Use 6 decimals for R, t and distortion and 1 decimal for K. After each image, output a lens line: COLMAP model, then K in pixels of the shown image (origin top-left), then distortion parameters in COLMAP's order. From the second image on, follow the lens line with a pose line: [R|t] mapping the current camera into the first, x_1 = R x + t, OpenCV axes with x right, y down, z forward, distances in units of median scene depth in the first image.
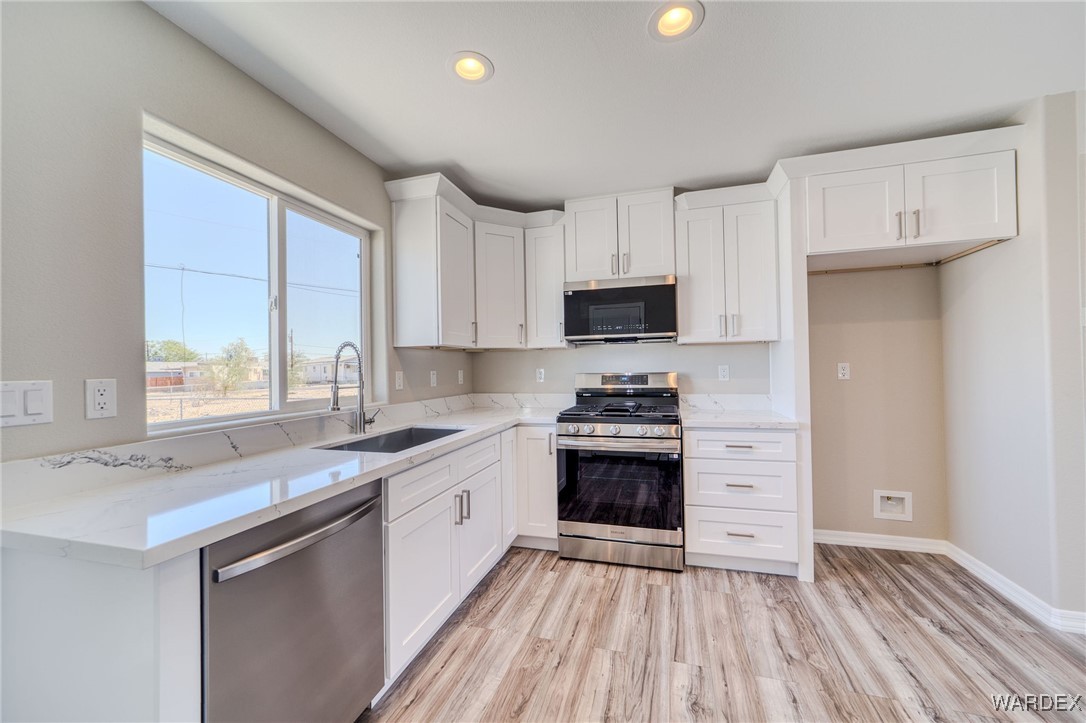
lens RADIAL K [[418.2, 0, 542.6], [0, 418.2, 361.1], [0, 0, 1]] dist [-0.014910, 0.007198]
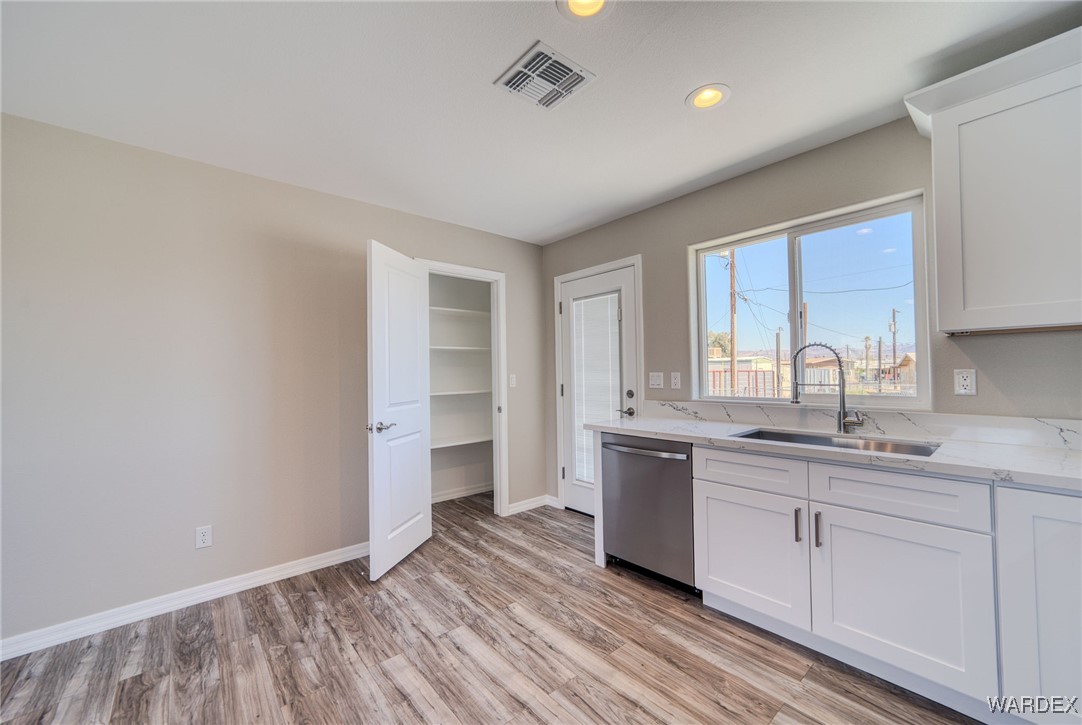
lens RADIAL K [[424.6, 0, 535.5], [0, 424.6, 369.8], [0, 0, 1]] dist [-0.001790, -0.000135]
pose [[-0.543551, 0.018674, -0.839168, 0.736036], [0.035139, 0.999382, -0.000521, 0.001054], [0.838640, -0.029771, -0.543872, 0.870456]]
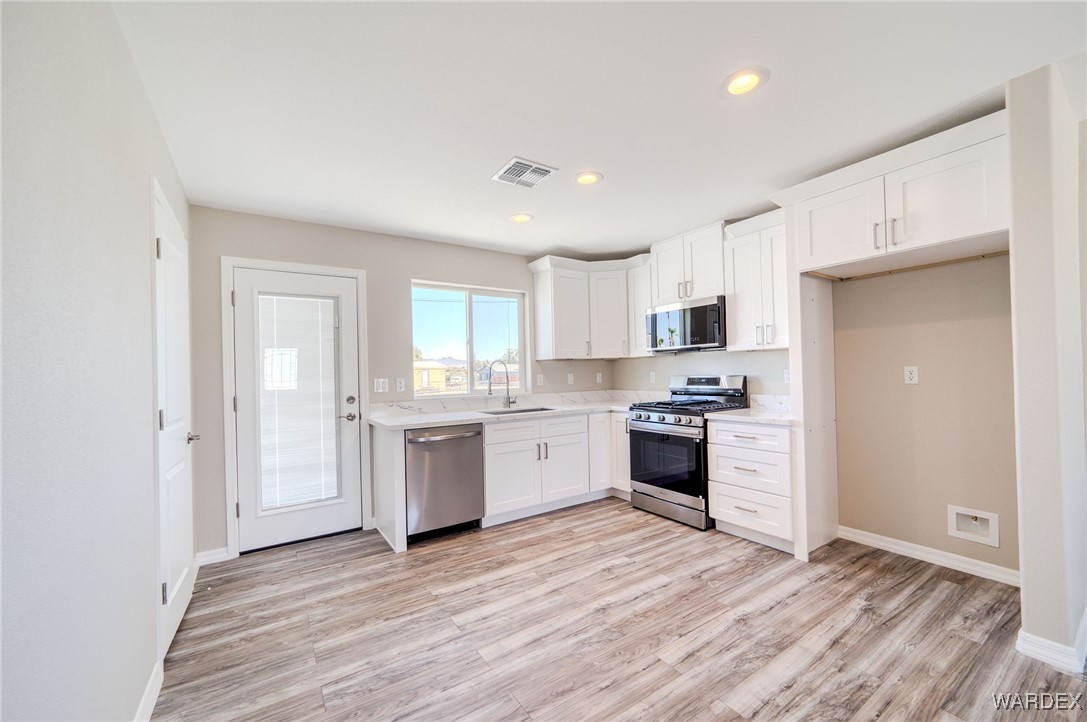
lens RADIAL K [[421.9, 0, 543.2], [0, 421.9, 369.7], [0, 0, 1]] dist [-0.000687, 0.000175]
pose [[0.771269, -0.005532, -0.636485, 0.826035], [0.018082, 0.999749, 0.013222, -0.019288], [0.636252, -0.021707, 0.771176, -0.328561]]
